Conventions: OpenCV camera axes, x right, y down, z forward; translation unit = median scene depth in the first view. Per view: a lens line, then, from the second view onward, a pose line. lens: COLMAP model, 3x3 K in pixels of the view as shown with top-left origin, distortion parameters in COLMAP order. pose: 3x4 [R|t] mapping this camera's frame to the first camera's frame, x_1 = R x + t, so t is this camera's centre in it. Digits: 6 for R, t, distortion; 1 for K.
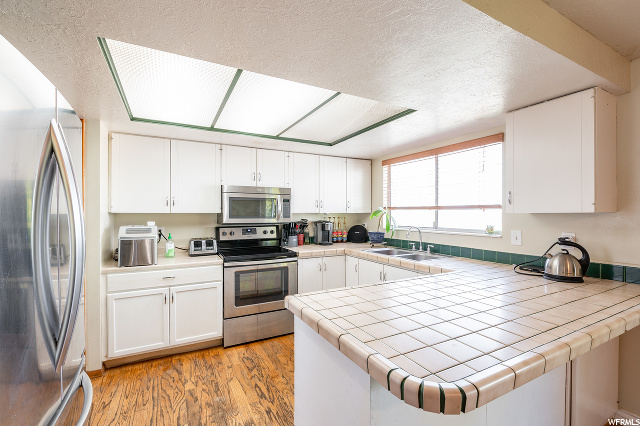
lens RADIAL K [[275.1, 0, 318.2], [0, 275.1, 215.2], [0, 0, 1]] dist [0.002800, -0.000507]
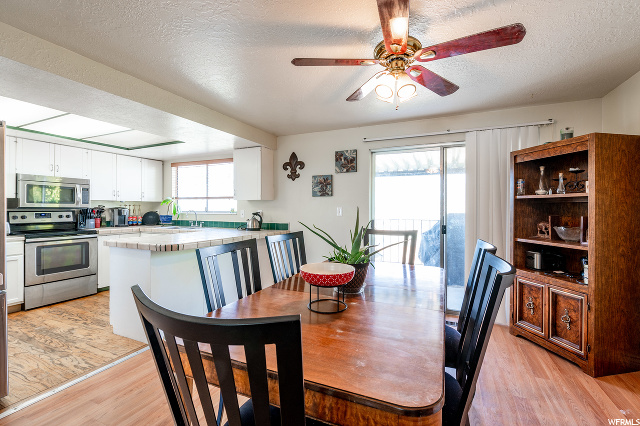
lens RADIAL K [[291.5, 0, 301.6], [0, 291.5, 209.7], [0, 0, 1]] dist [-0.008832, -0.000003]
pose [[0.822029, 0.003343, 0.569435, -0.064307], [-0.000002, 0.999983, -0.005868, 0.046979], [-0.569445, 0.004822, 0.822015, -0.643735]]
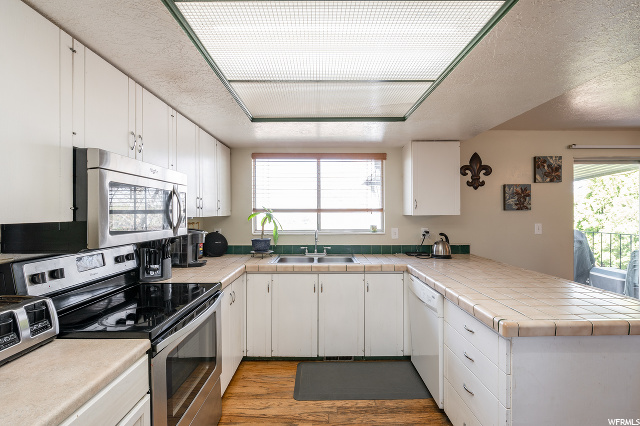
lens RADIAL K [[275.1, 0, 319.7], [0, 275.1, 215.5], [0, 0, 1]] dist [0.002800, -0.000507]
pose [[0.487247, -0.009115, 0.873217, -0.470204], [0.011943, 0.999922, 0.003773, -0.011946], [-0.873183, 0.008590, 0.487317, 0.486726]]
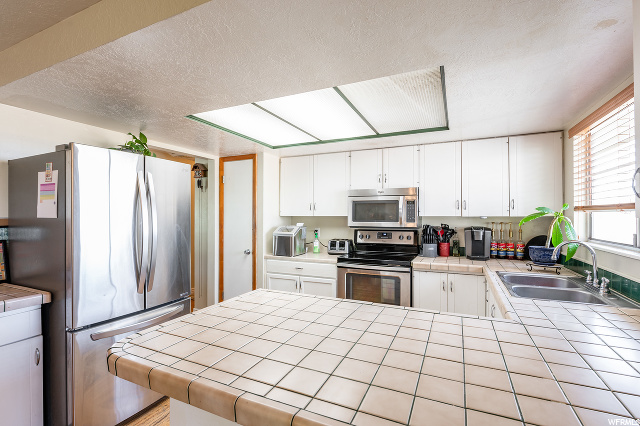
lens RADIAL K [[303.4, 0, 322.2], [0, 303.4, 215.3], [0, 0, 1]] dist [-0.003800, 0.000073]
pose [[0.611559, -0.000990, -0.791198, 0.507418], [-0.007631, 0.999945, -0.007150, -0.002844], [0.791162, 0.010410, 0.611518, 0.206209]]
